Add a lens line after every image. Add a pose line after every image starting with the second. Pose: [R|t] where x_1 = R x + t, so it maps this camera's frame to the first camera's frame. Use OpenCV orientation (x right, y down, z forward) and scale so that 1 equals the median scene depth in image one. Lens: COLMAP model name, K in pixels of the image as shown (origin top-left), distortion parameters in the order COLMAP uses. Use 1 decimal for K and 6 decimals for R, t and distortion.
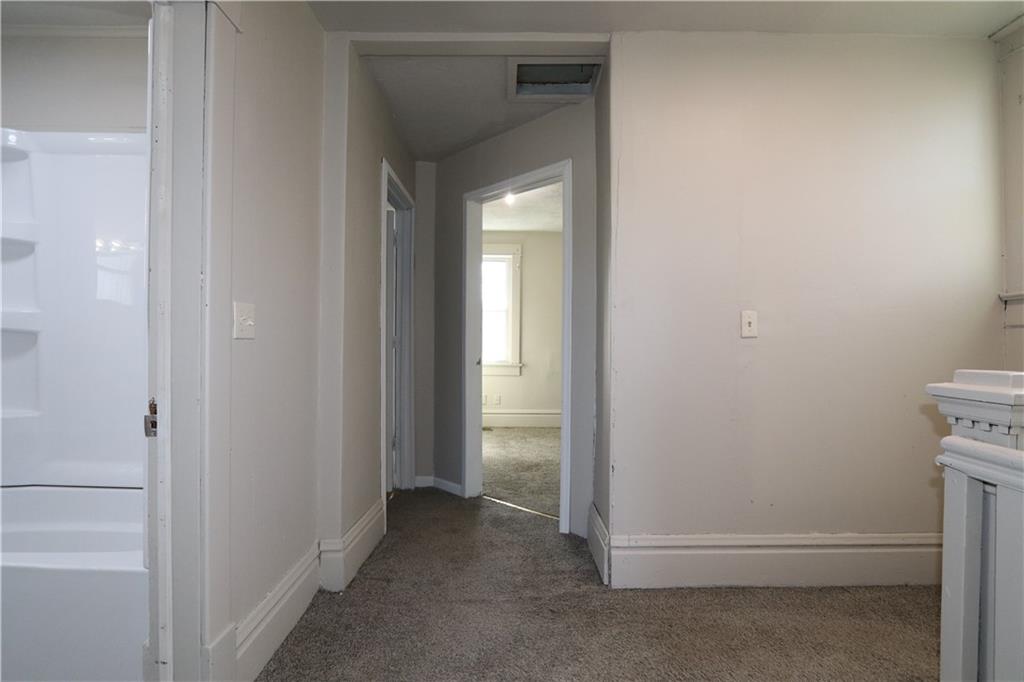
lens RADIAL K [[472.7, 0, 510.1], [0, 472.7, 344.3], [0, 0, 1]] dist [-0.022202, 0.005681]
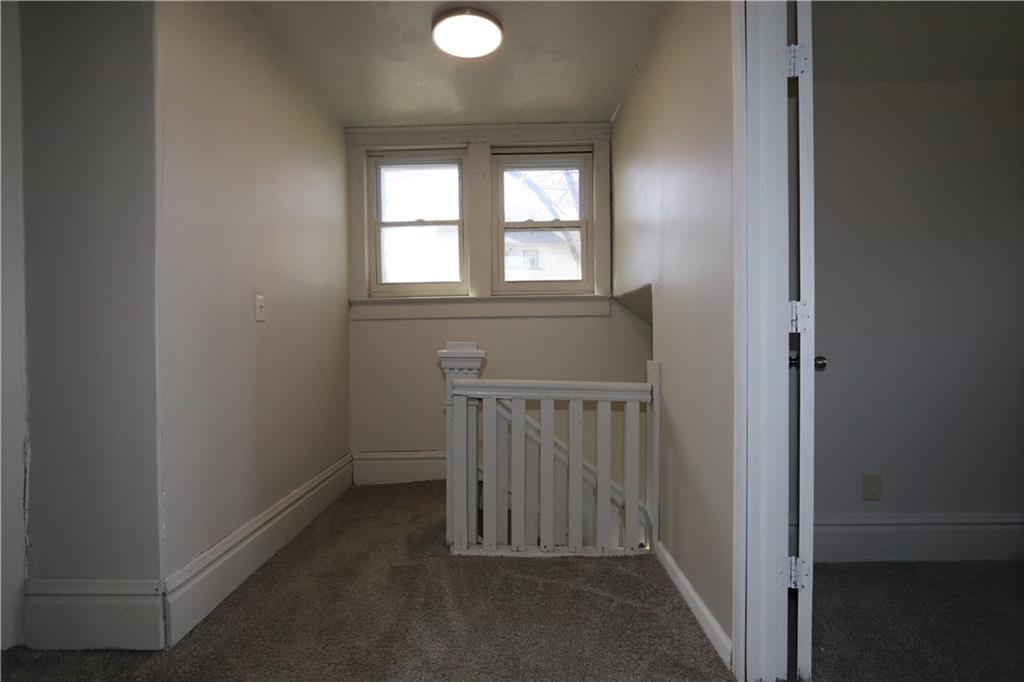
lens RADIAL K [[472.7, 0, 510.1], [0, 472.7, 344.3], [0, 0, 1]] dist [-0.022202, 0.005681]
pose [[0.023035, -0.018297, 0.999567, -0.514810], [0.005890, 0.999818, 0.018166, 0.019438], [-0.999717, 0.005469, 0.023139, 0.434708]]
